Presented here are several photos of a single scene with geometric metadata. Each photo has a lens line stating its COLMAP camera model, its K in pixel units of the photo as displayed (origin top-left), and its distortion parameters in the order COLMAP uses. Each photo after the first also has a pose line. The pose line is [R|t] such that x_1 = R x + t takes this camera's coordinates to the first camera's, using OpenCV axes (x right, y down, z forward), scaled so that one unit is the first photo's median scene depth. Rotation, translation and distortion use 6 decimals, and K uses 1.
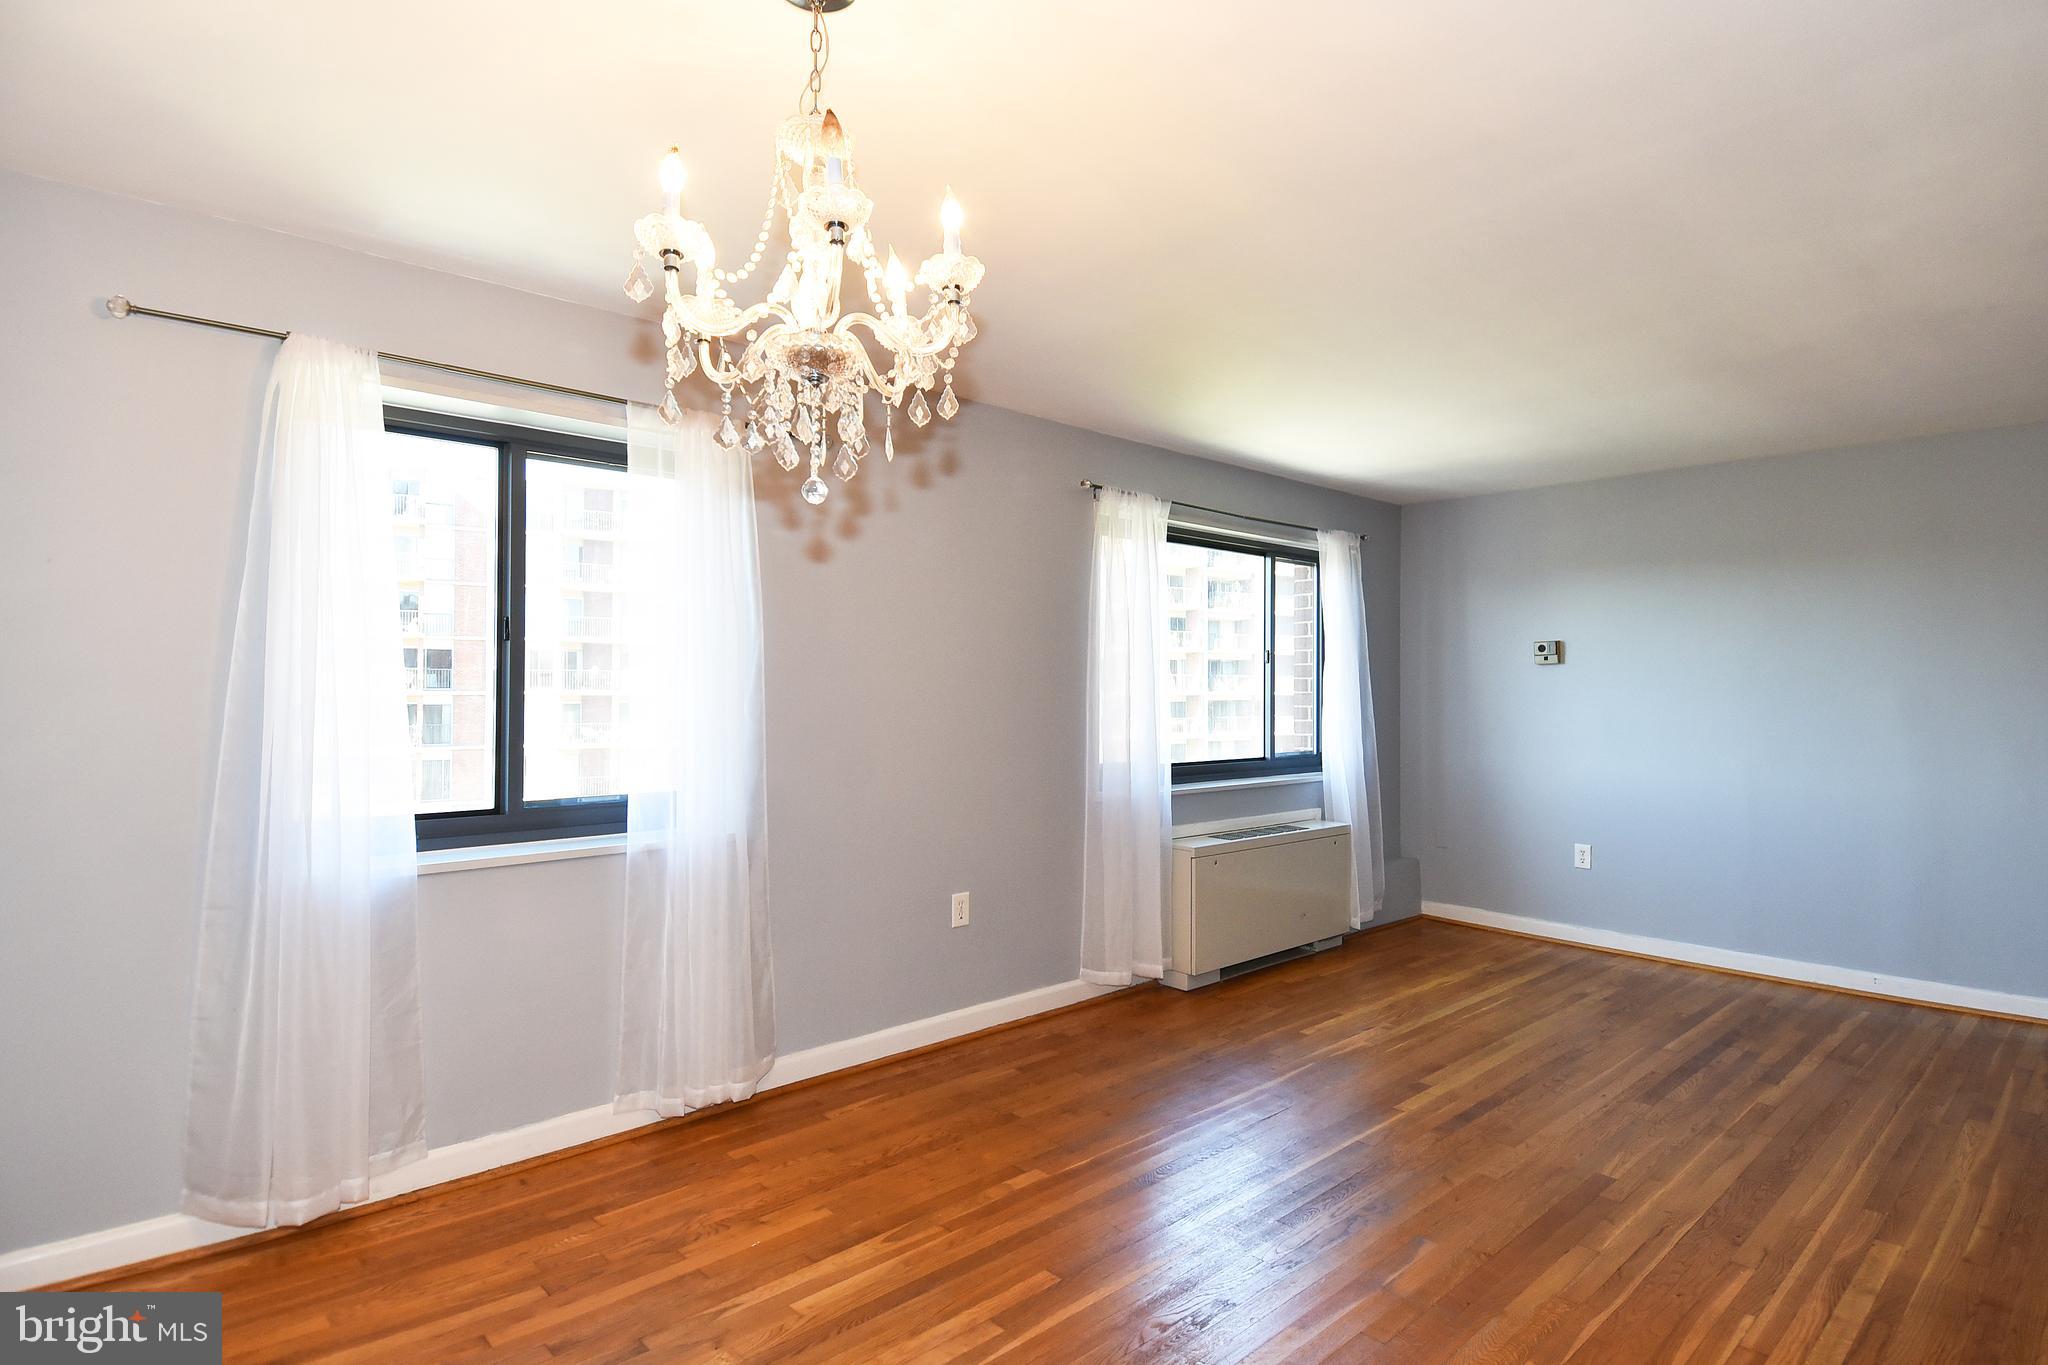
lens RADIAL K [[1065.8, 0, 1068.2], [0, 1065.8, 670.5], [0, 0, 1]] dist [0.045528, -0.048072]
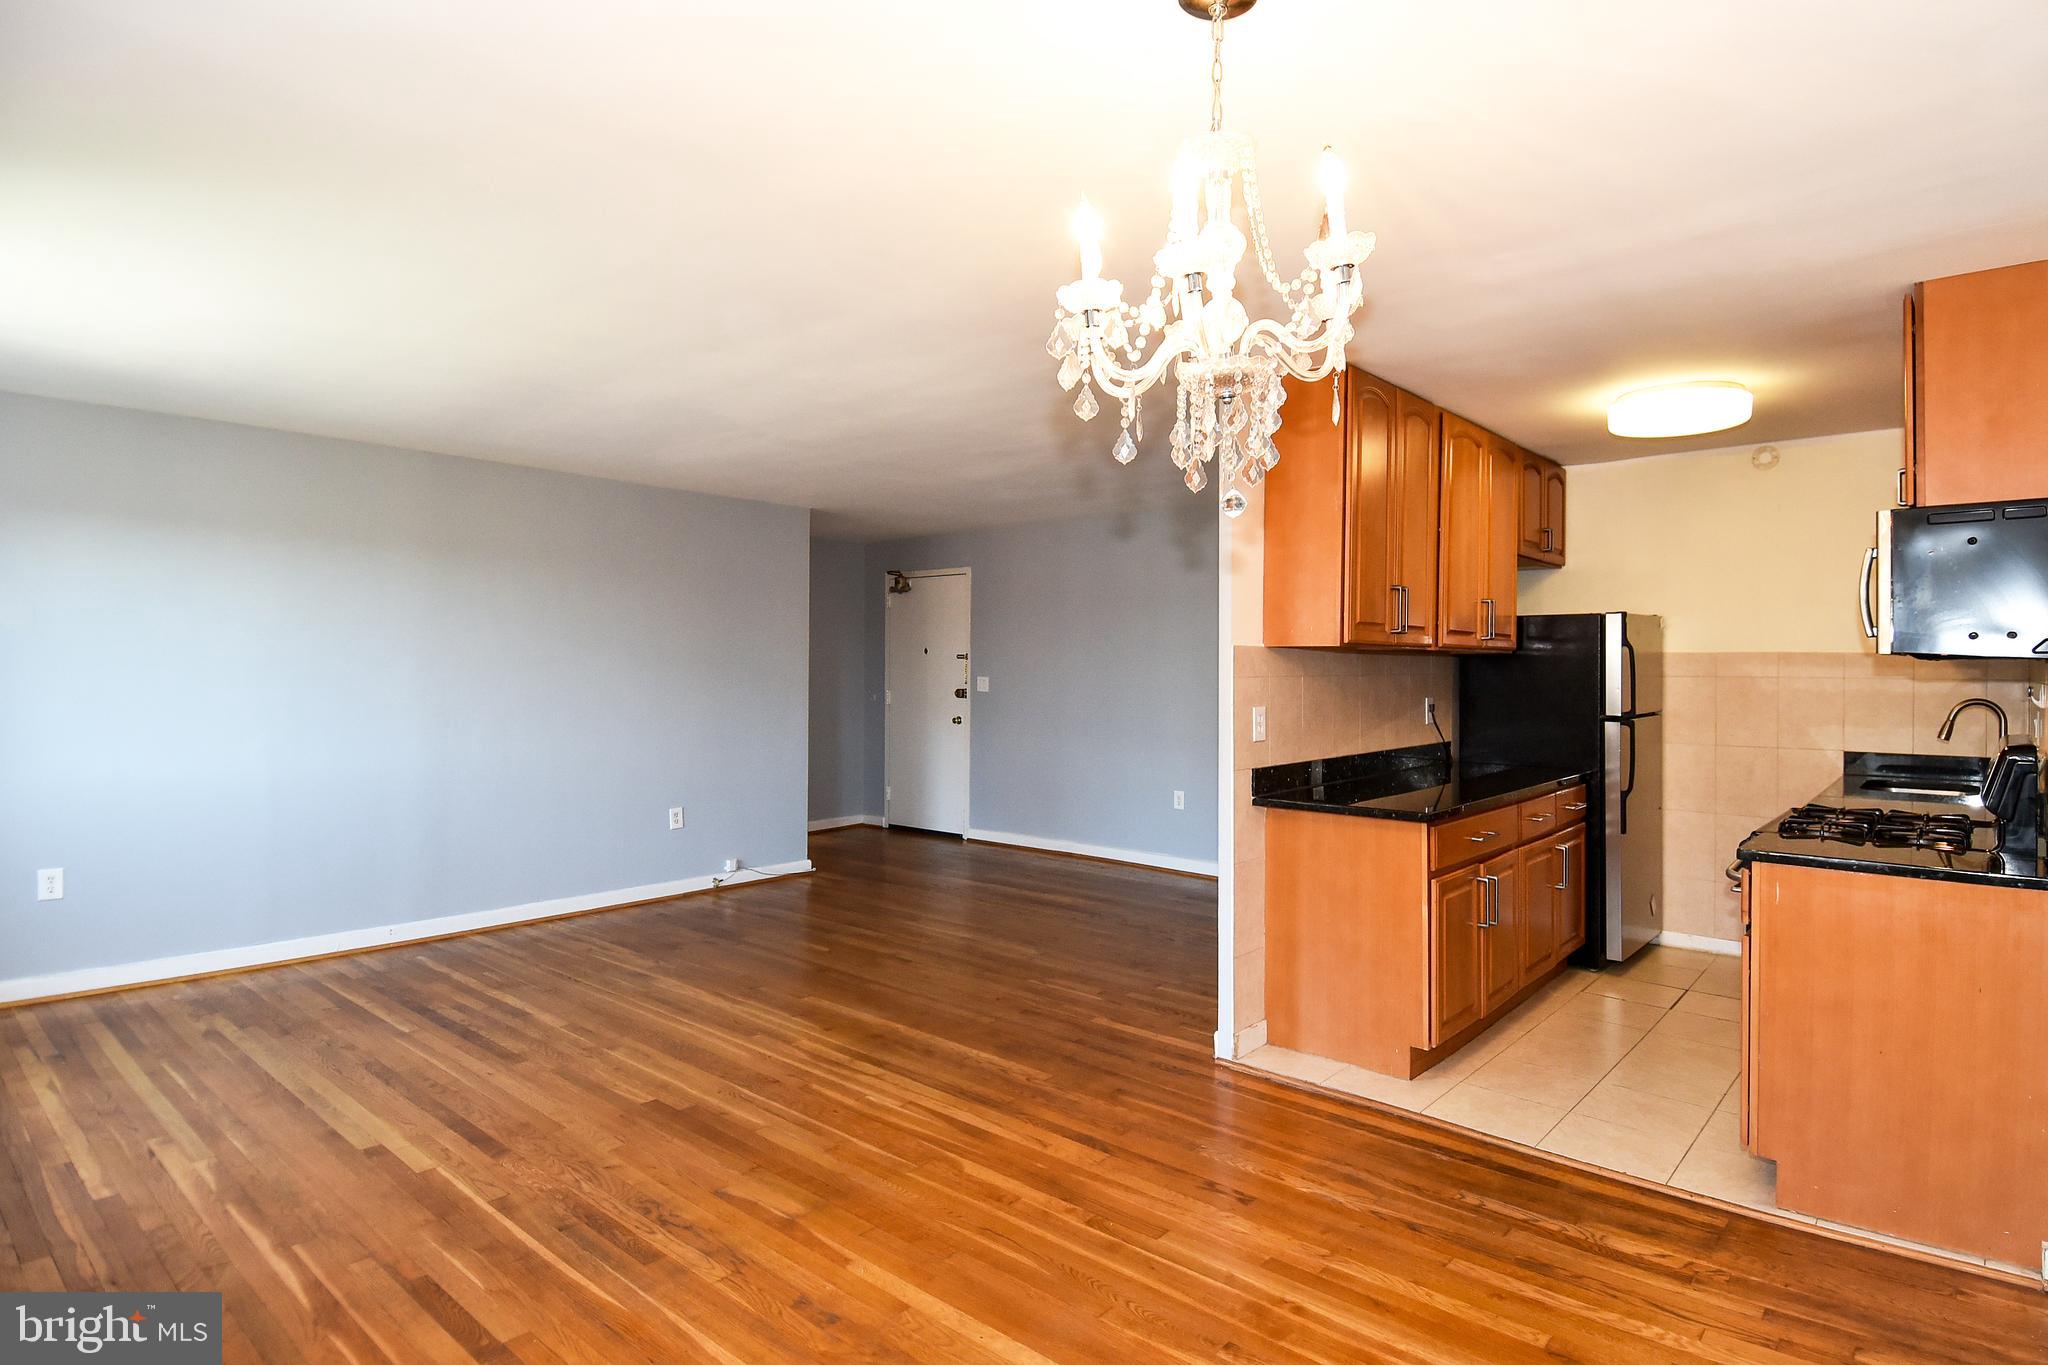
lens RADIAL K [[1084.3, 0, 1079.7], [0, 1084.3, 678.8], [0, 0, 1]] dist [0.039161, -0.051048]
pose [[-0.107458, -0.015412, 0.994090, -0.520203], [-0.026756, 0.999563, 0.012605, -0.003245], [-0.993850, -0.025243, -0.107823, 0.514645]]
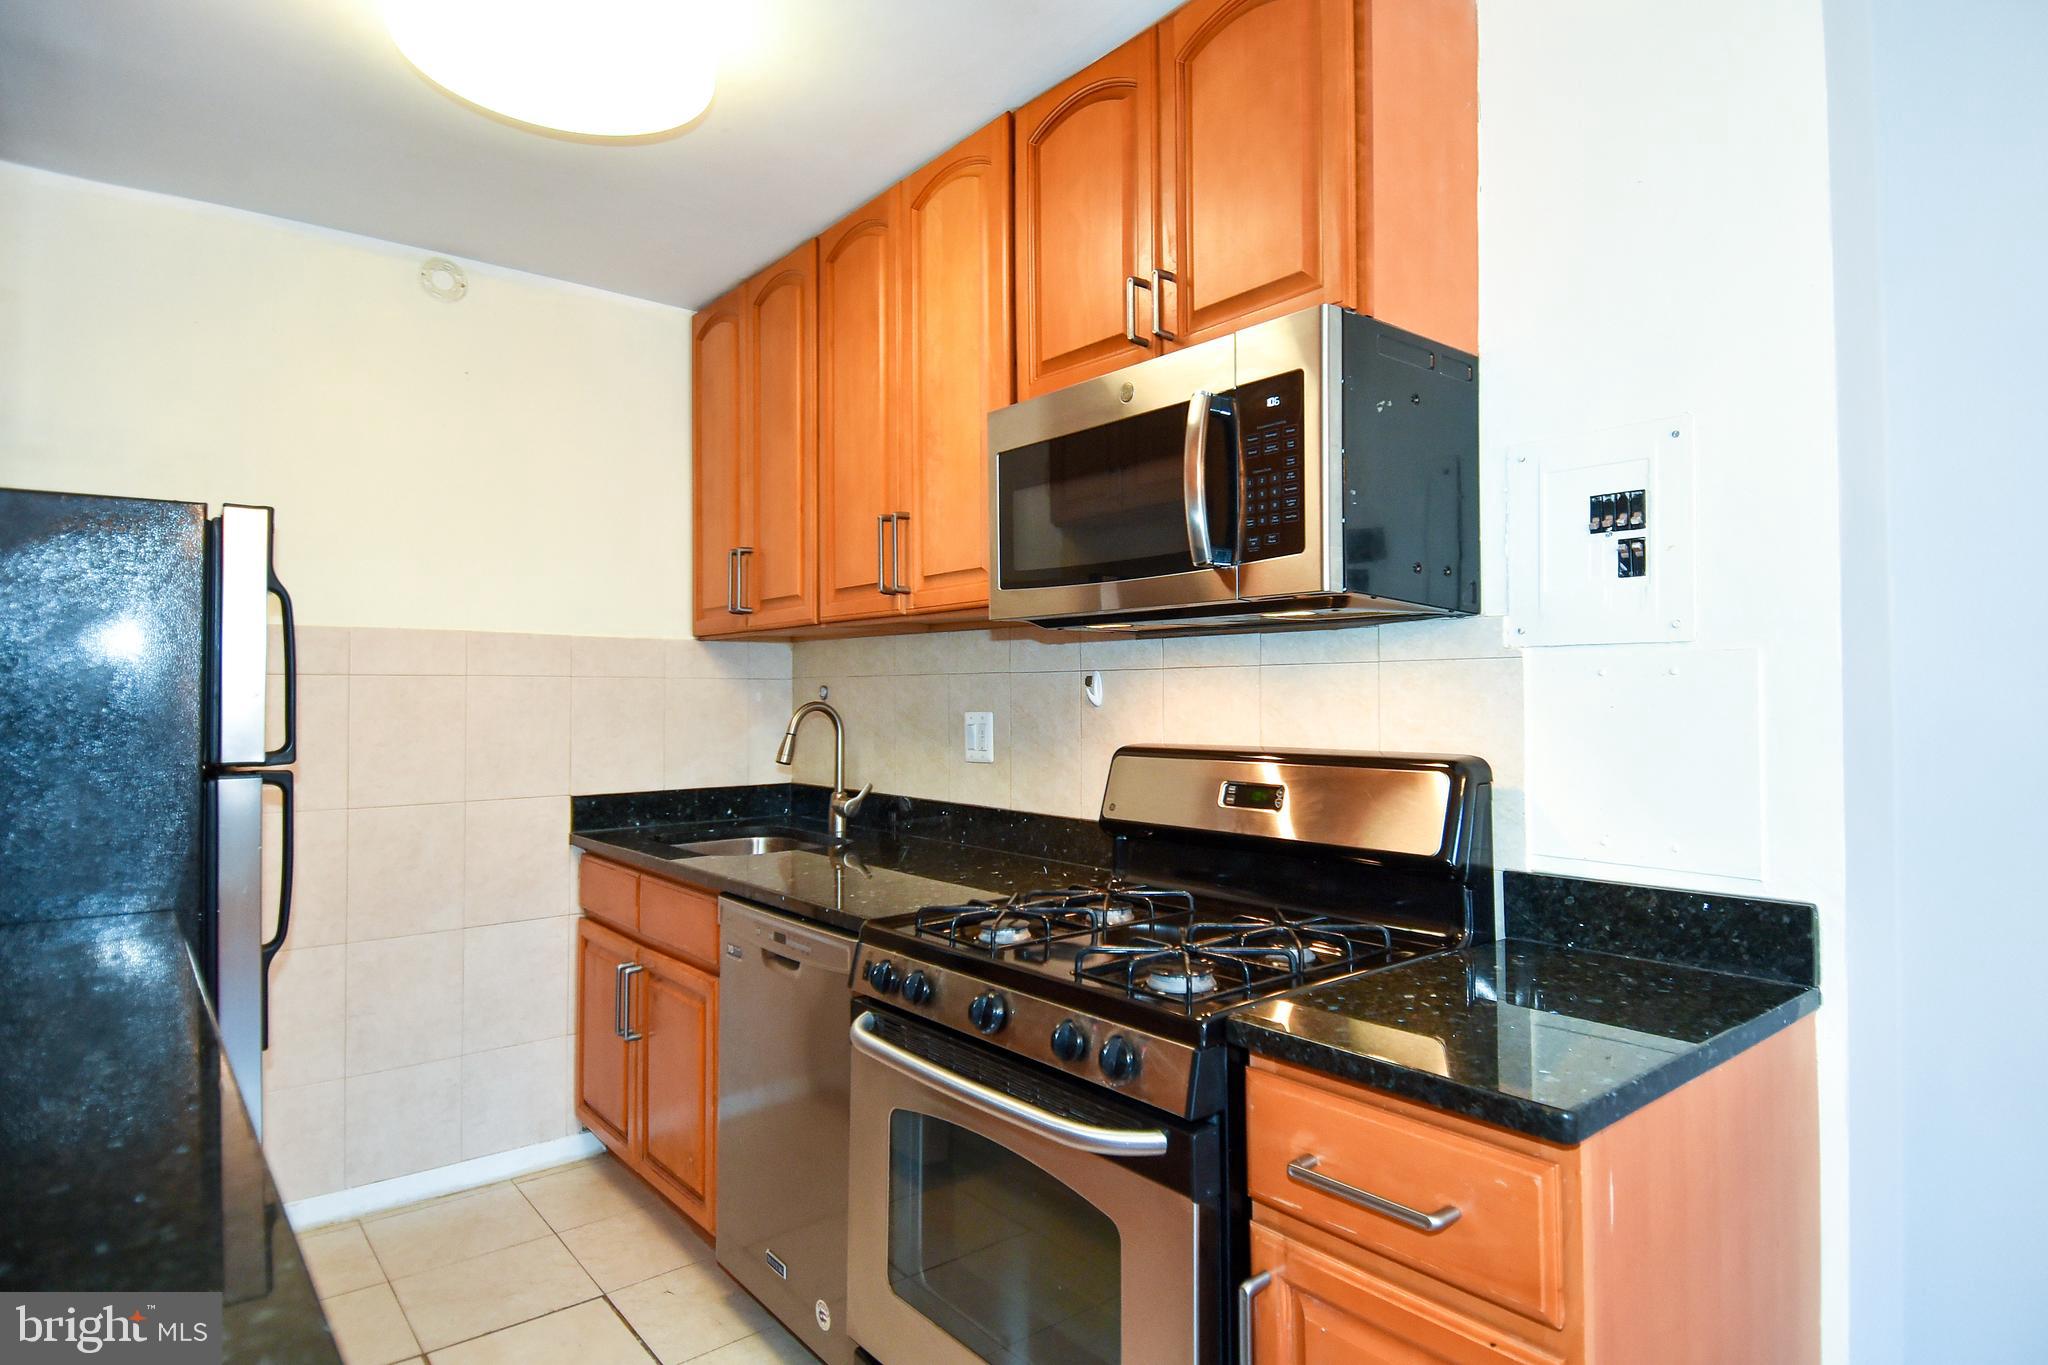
lens RADIAL K [[1105.1, 0, 1021.8], [0, 1105.1, 670.3], [0, 0, 1]] dist [0.066880, -0.051829]
pose [[-0.996885, -0.001825, 0.078853, 0.247749], [-0.005475, 0.998922, -0.046090, 0.017945], [-0.078684, -0.046378, -0.995820, 0.267016]]
